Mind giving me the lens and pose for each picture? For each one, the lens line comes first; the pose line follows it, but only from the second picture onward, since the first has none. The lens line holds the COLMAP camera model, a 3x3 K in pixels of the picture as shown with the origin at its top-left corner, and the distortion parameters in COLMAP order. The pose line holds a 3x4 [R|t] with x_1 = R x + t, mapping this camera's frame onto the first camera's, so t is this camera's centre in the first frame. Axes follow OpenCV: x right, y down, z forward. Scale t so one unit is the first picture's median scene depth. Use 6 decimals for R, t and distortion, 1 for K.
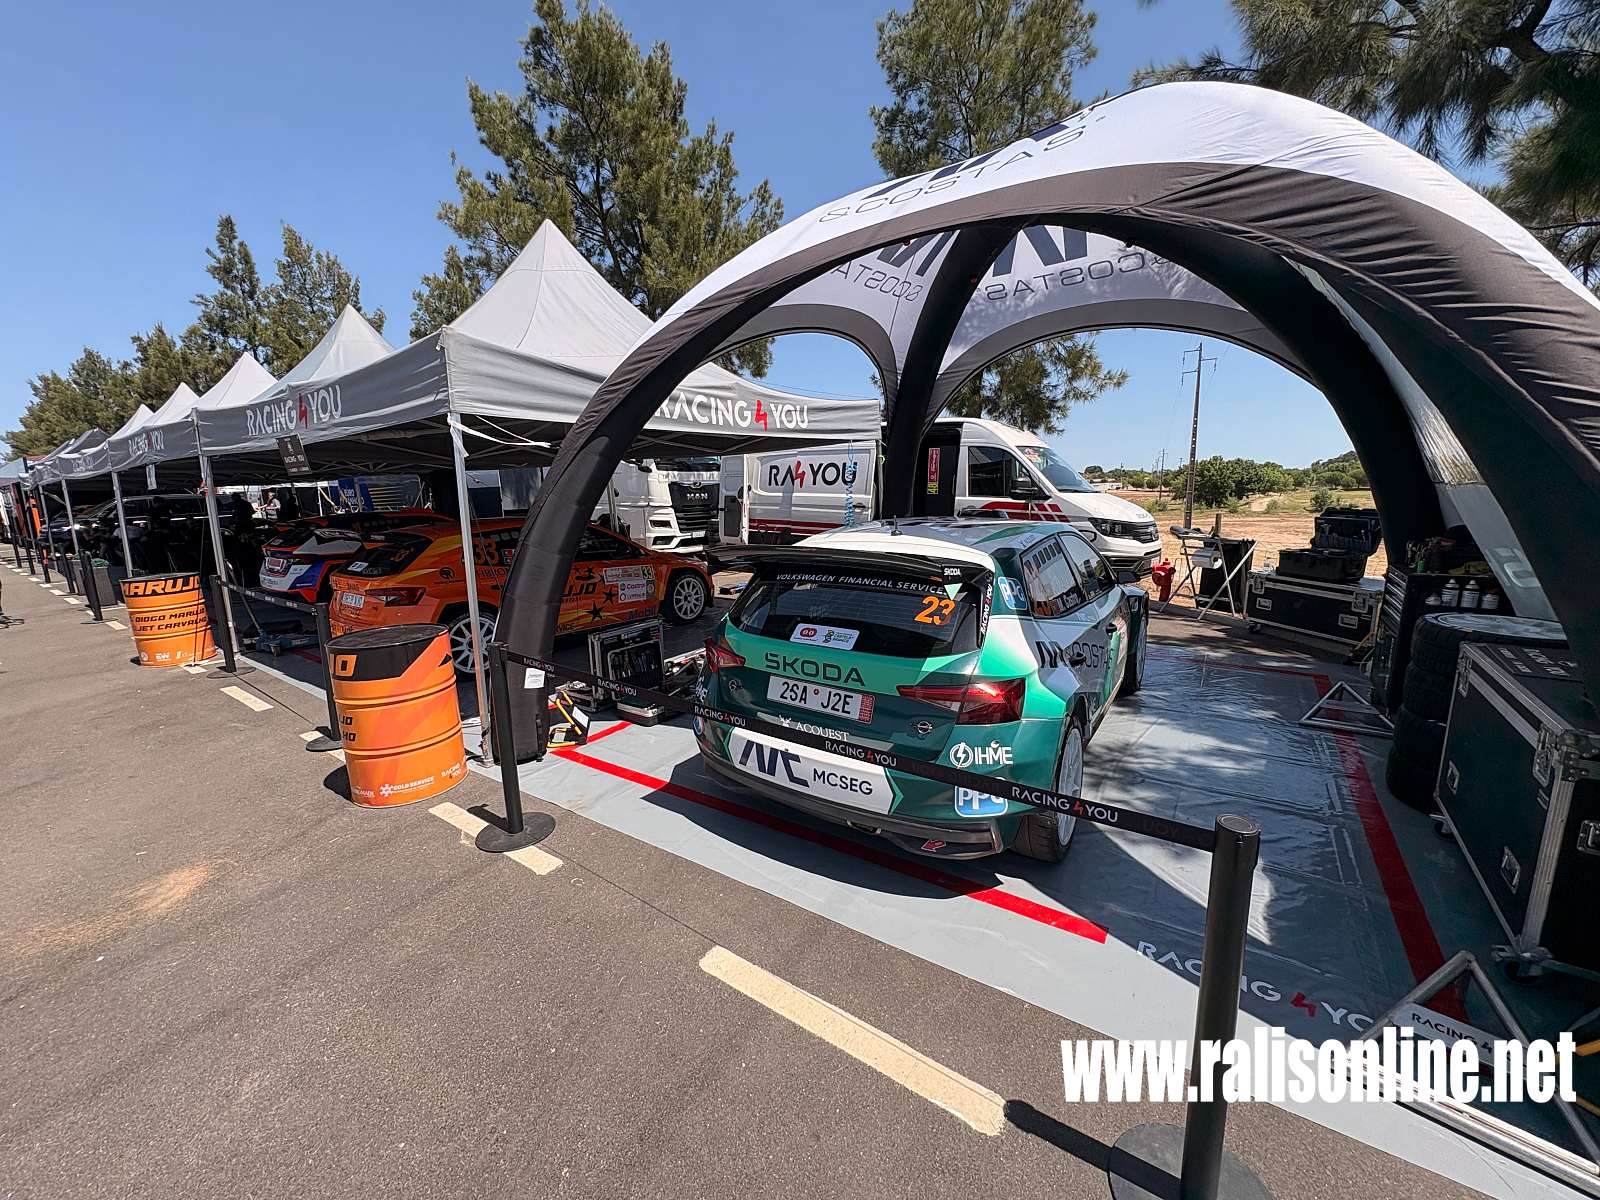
lens RADIAL K [[633.0, 0, 800.0], [0, 633.0, 600.0], [0, 0, 1]] dist [-0.001675, -0.000126]
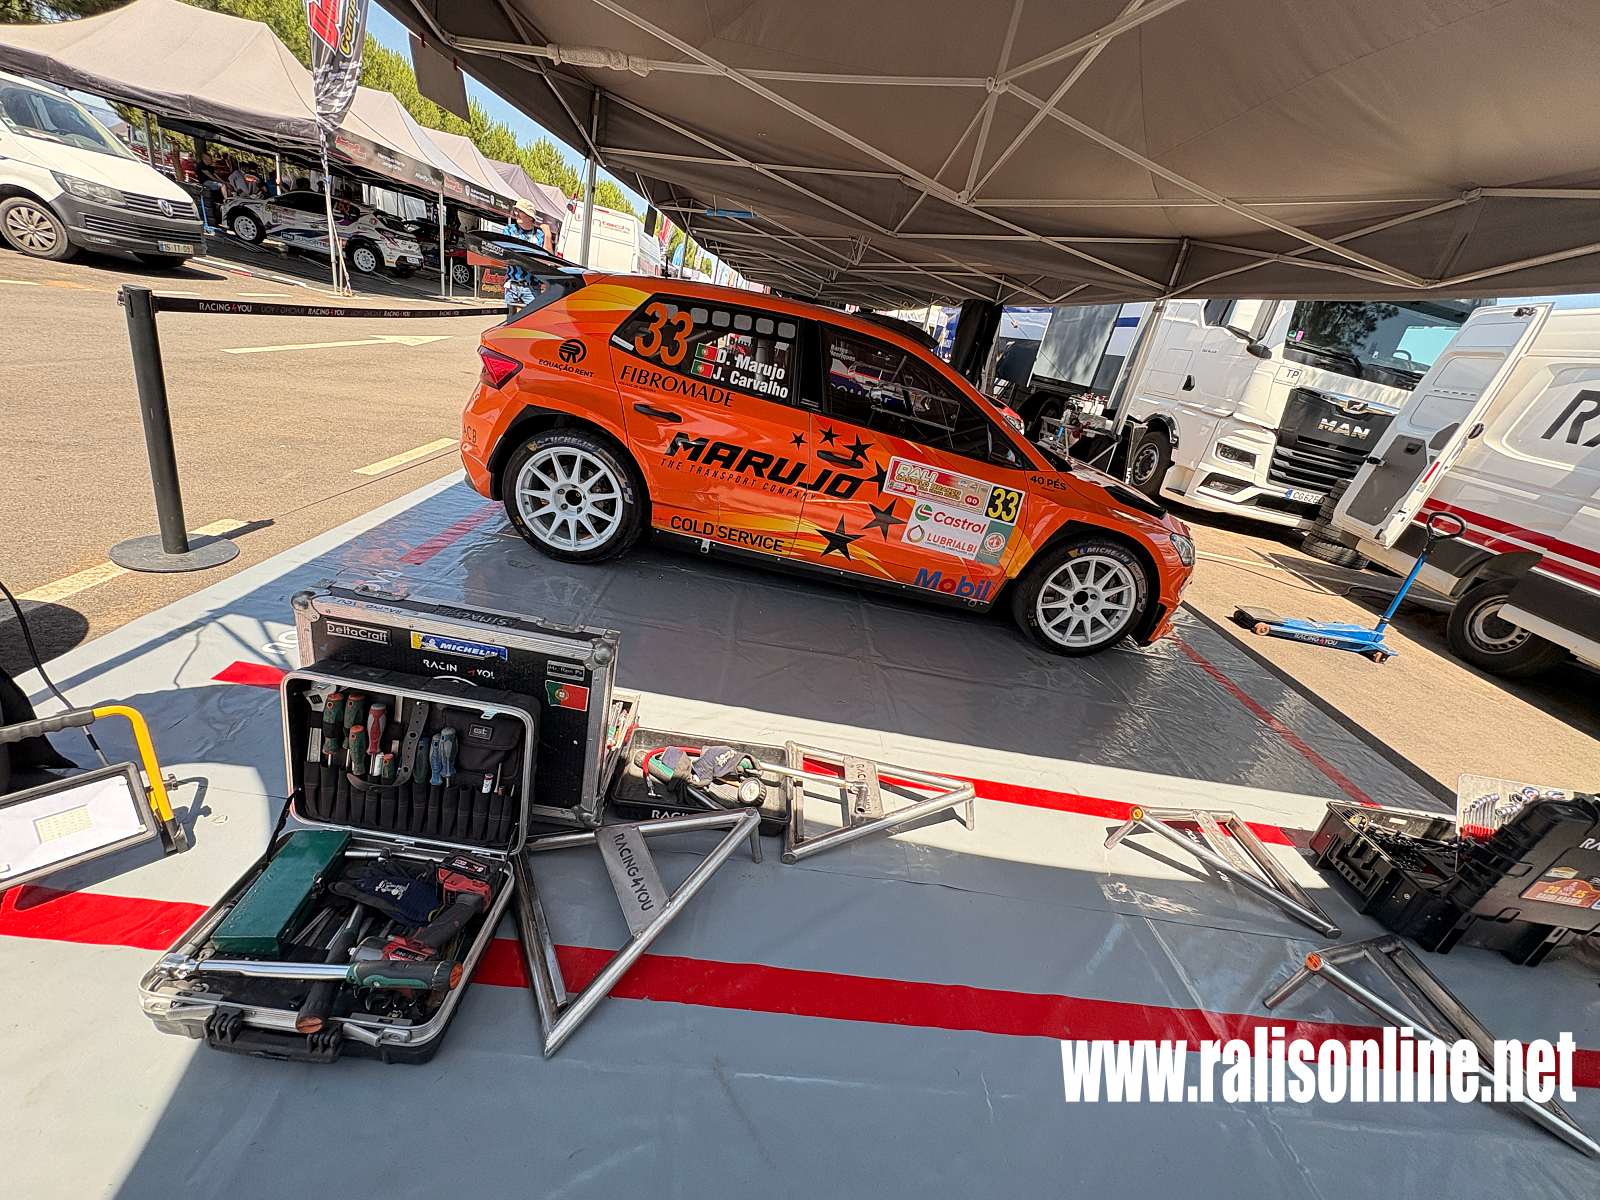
lens RADIAL K [[633.0, 0, 800.0], [0, 633.0, 600.0], [0, 0, 1]] dist [-0.001675, -0.000126]
pose [[0.572435, 0.463247, -0.676551, 0.000777], [-0.356050, 0.883696, 0.303826, -0.039109], [0.738611, 0.066965, 0.670797, 0.348936]]
